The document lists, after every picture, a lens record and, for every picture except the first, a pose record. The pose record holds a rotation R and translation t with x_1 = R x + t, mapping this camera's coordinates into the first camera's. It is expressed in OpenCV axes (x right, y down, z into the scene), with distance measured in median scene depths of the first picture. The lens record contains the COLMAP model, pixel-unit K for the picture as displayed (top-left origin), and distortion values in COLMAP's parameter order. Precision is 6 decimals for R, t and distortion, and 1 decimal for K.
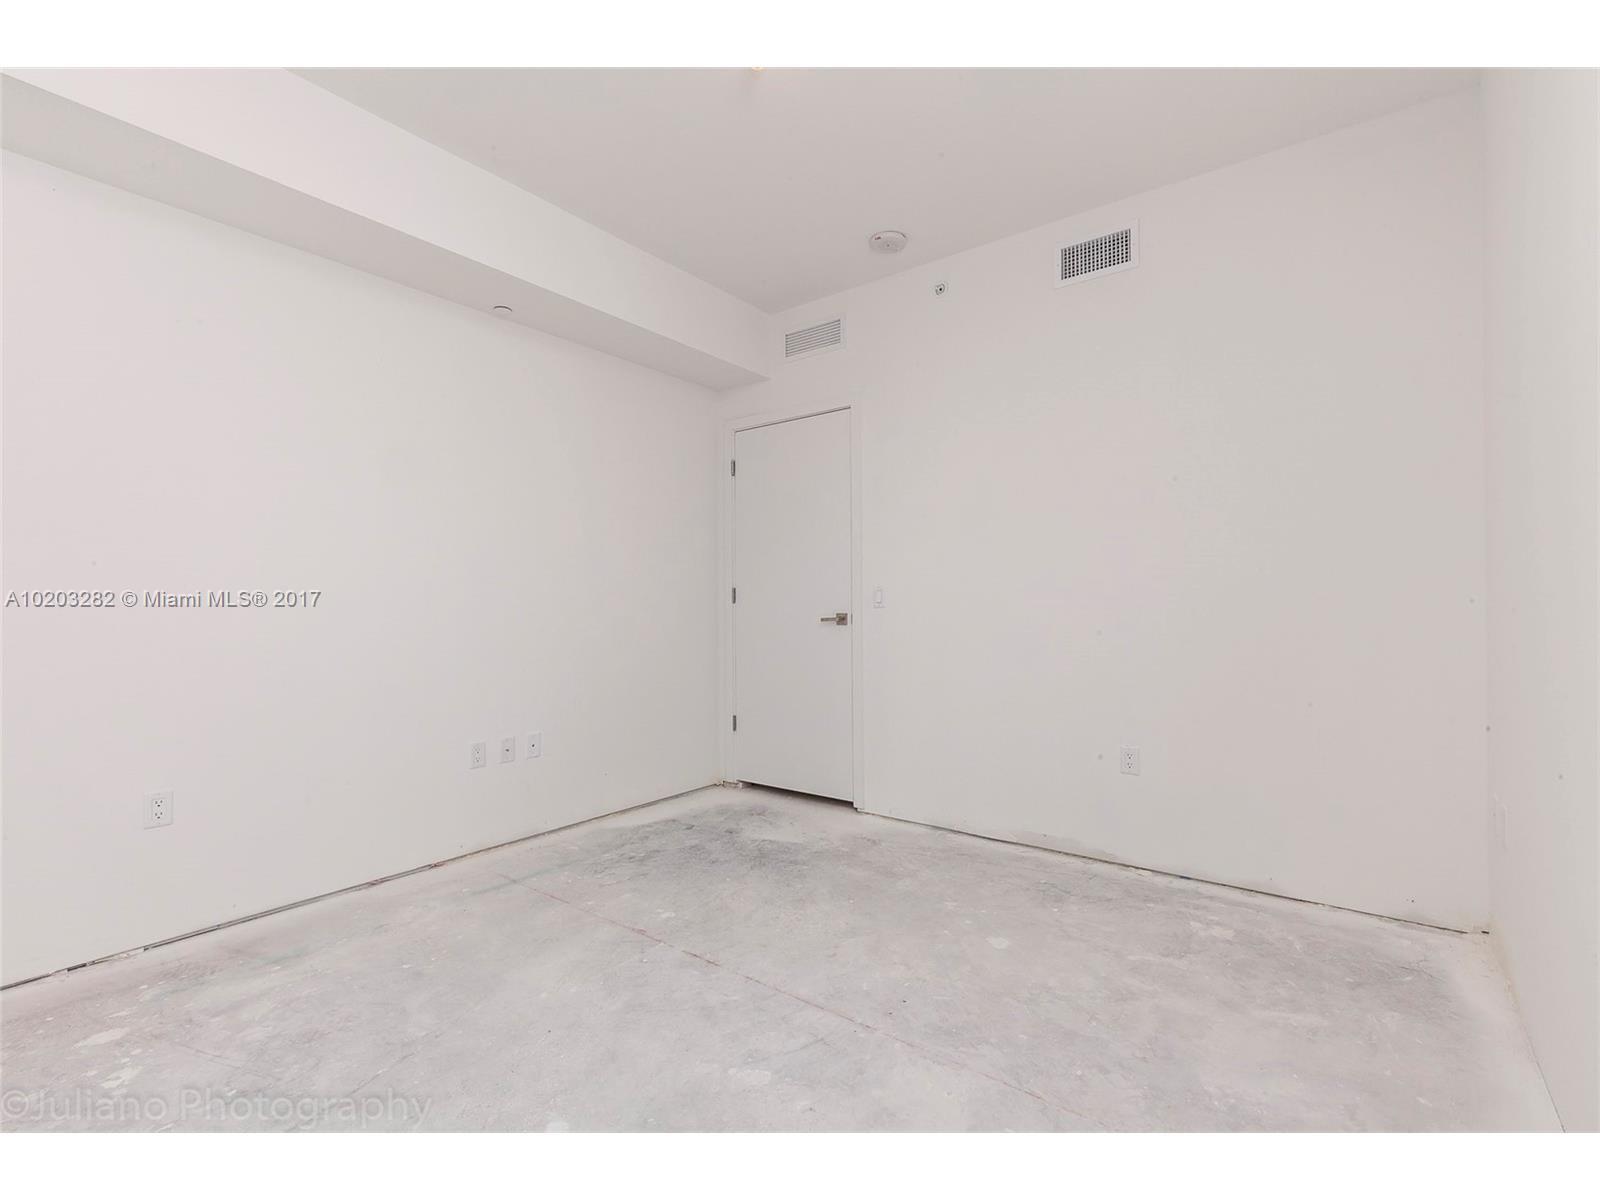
lens RADIAL K [[738.2, 0, 800.0], [0, 738.2, 600.0], [0, 0, 1]] dist [0.009800, -0.001414]
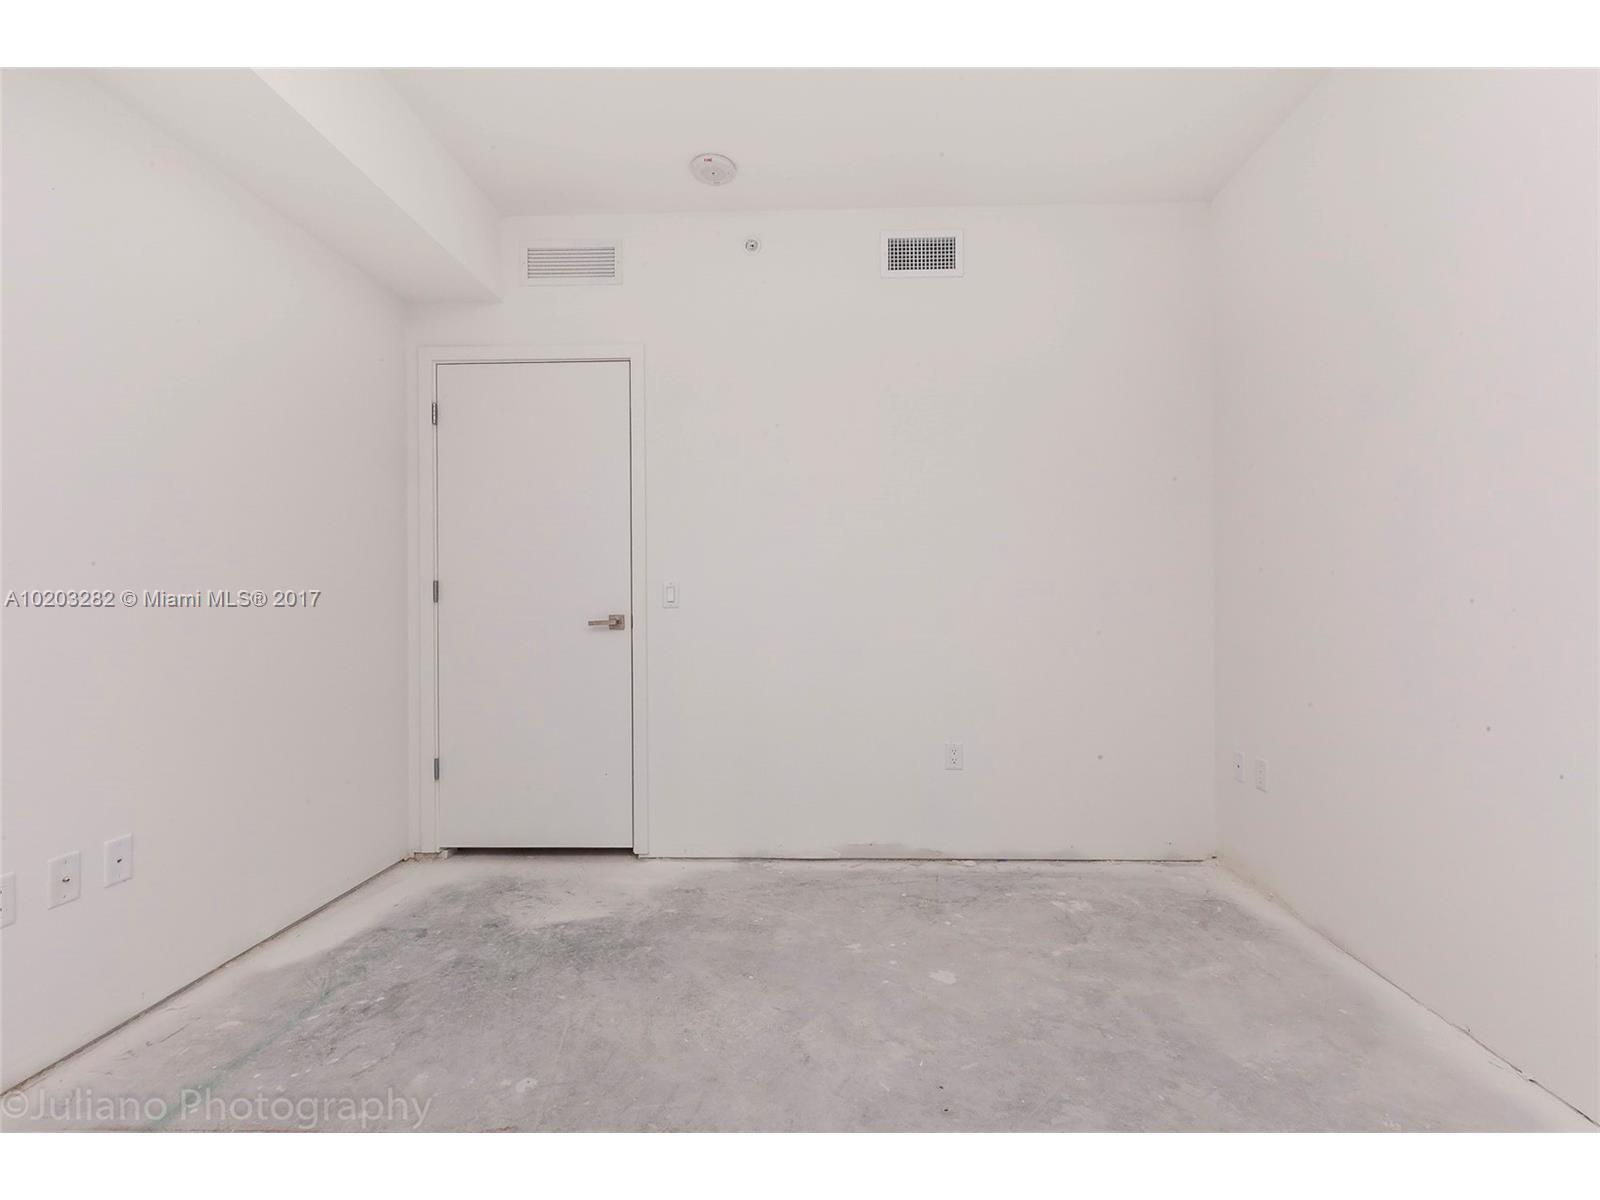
lens RADIAL K [[738.2, 0, 800.0], [0, 738.2, 600.0], [0, 0, 1]] dist [0.009800, -0.001414]
pose [[0.804708, 0.003468, 0.593661, -0.310997], [-0.004153, 0.999991, -0.000212, 0.001069], [-0.593657, -0.002294, 0.804715, 0.281966]]
